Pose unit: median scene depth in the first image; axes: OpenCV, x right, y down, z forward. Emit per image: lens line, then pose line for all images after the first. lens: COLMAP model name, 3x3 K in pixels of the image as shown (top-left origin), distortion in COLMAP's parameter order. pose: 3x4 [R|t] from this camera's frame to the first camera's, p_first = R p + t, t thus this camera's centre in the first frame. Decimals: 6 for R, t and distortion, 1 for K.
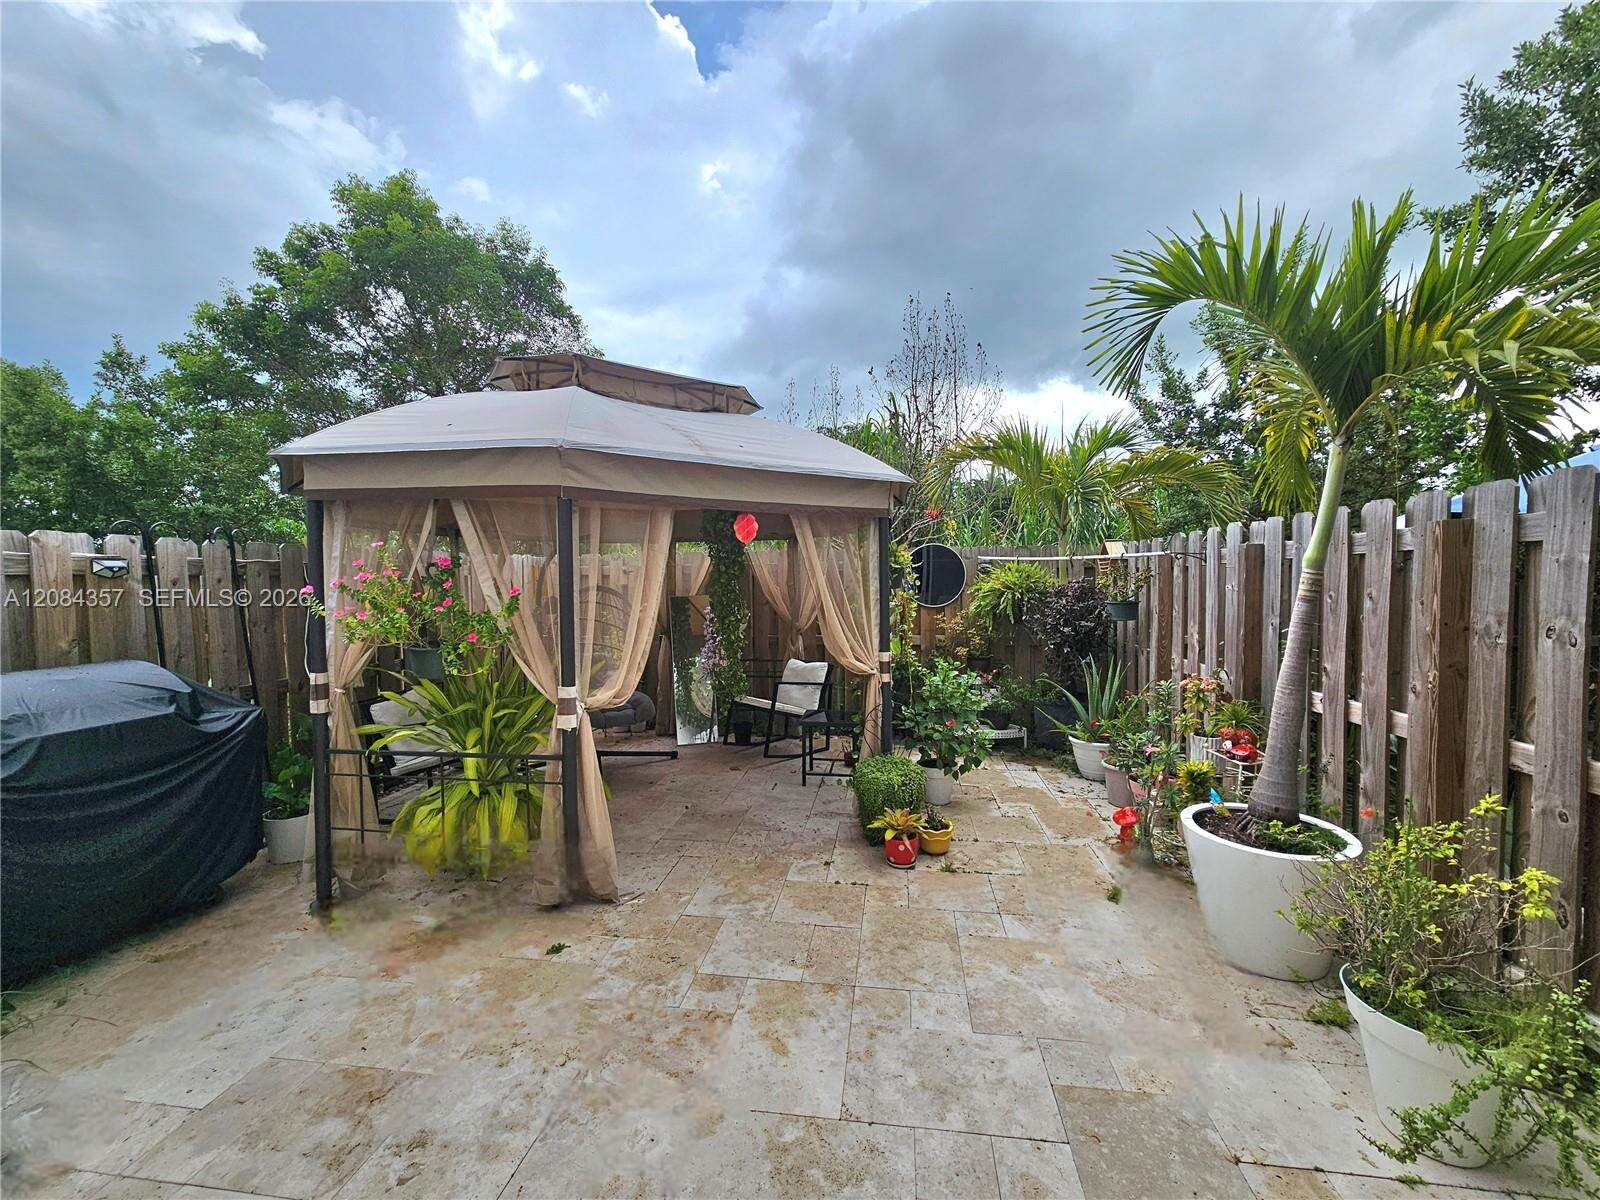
lens RADIAL K [[650.6, 0, 797.5], [0, 650.6, 603.4], [0, 0, 1]] dist [-0.003856, -0.000622]
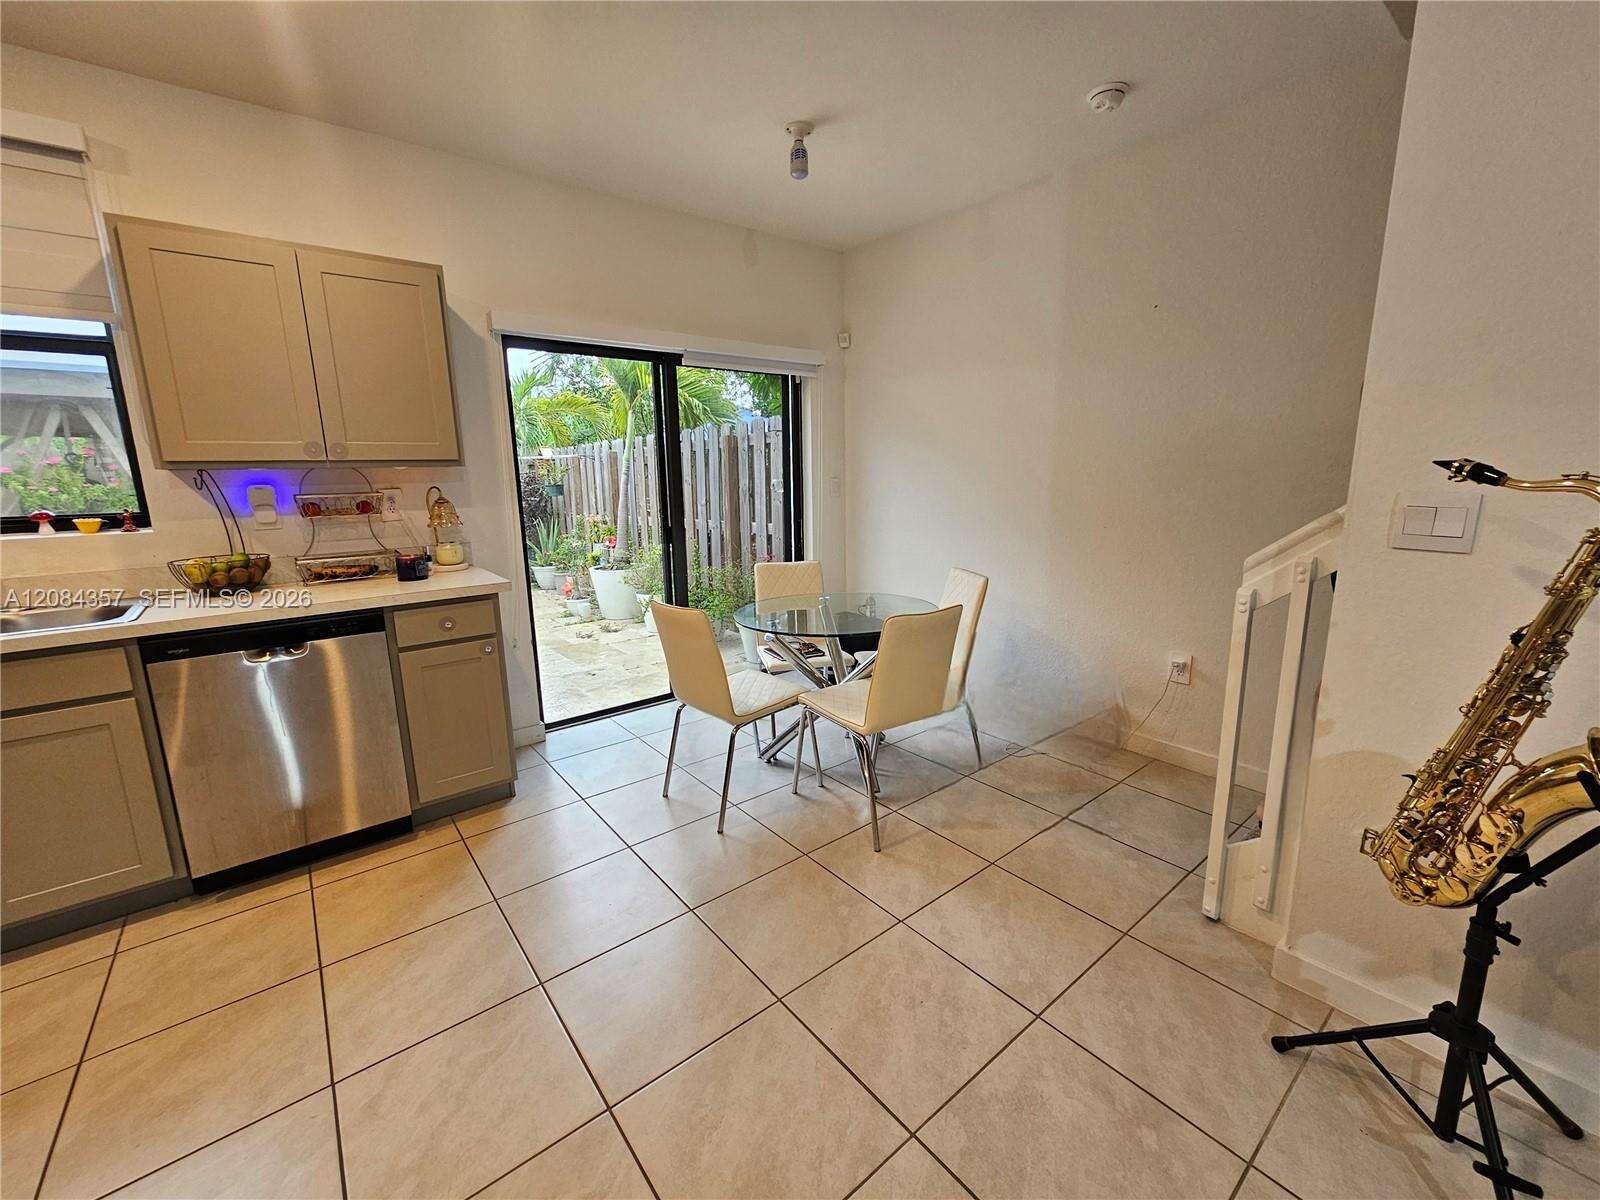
lens RADIAL K [[650.6, 0, 799.5], [0, 650.6, 592.6], [0, 0, 1]] dist [-0.003856, -0.000622]
pose [[0.676949, -0.138653, 0.722853, -0.465480], [0.044354, 0.987996, 0.147973, 0.075757], [-0.734693, -0.068108, 0.674973, -0.885974]]
